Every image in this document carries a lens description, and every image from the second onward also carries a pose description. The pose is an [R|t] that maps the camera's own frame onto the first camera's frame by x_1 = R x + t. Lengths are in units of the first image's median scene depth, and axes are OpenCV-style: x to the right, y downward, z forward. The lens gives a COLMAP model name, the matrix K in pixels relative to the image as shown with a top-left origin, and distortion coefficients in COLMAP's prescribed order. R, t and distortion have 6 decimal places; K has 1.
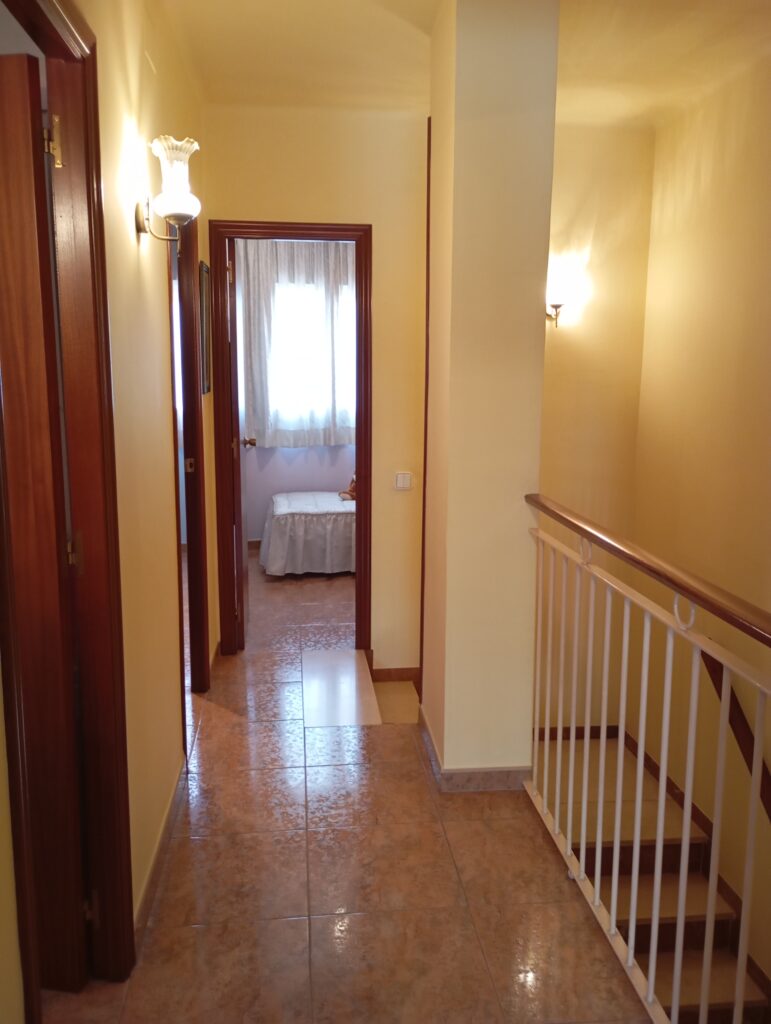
lens RADIAL K [[851.9, 0, 385.6], [0, 851.9, 512.4], [0, 0, 1]] dist [0.068196, -0.072494]
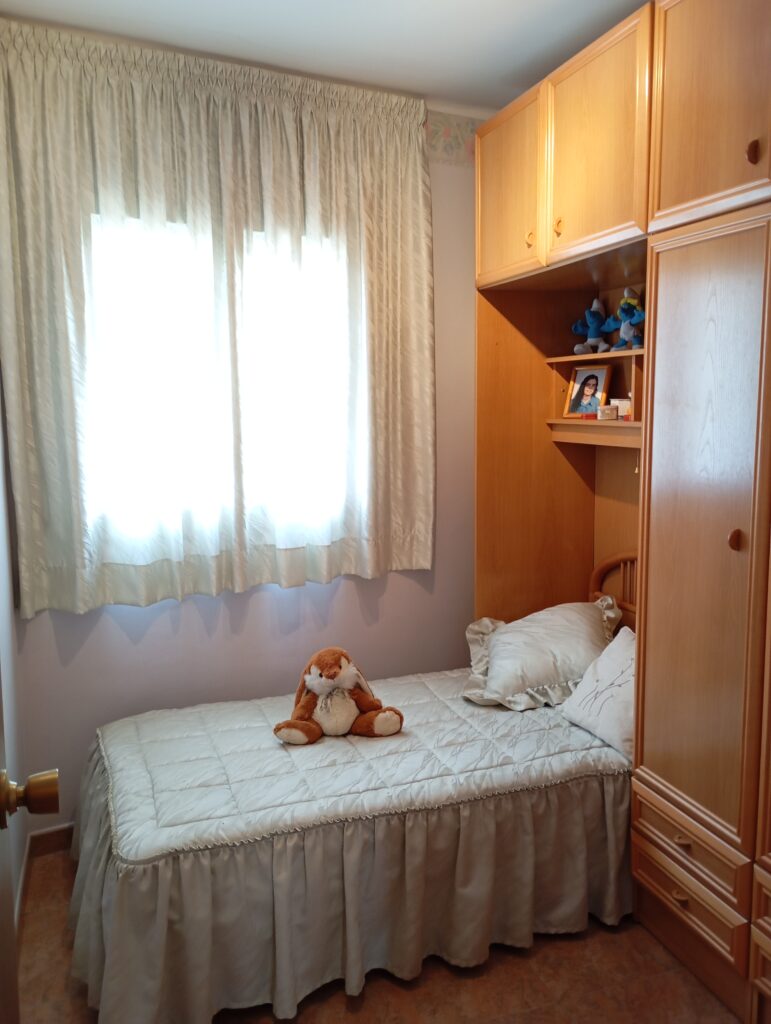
lens RADIAL K [[851.9, 0, 387.8], [0, 851.9, 508.3], [0, 0, 1]] dist [0.068196, -0.072494]
pose [[0.974095, -0.033903, 0.223583, -0.087153], [0.045018, 0.997981, -0.044803, -0.101926], [-0.221612, 0.053708, 0.973655, 0.572120]]
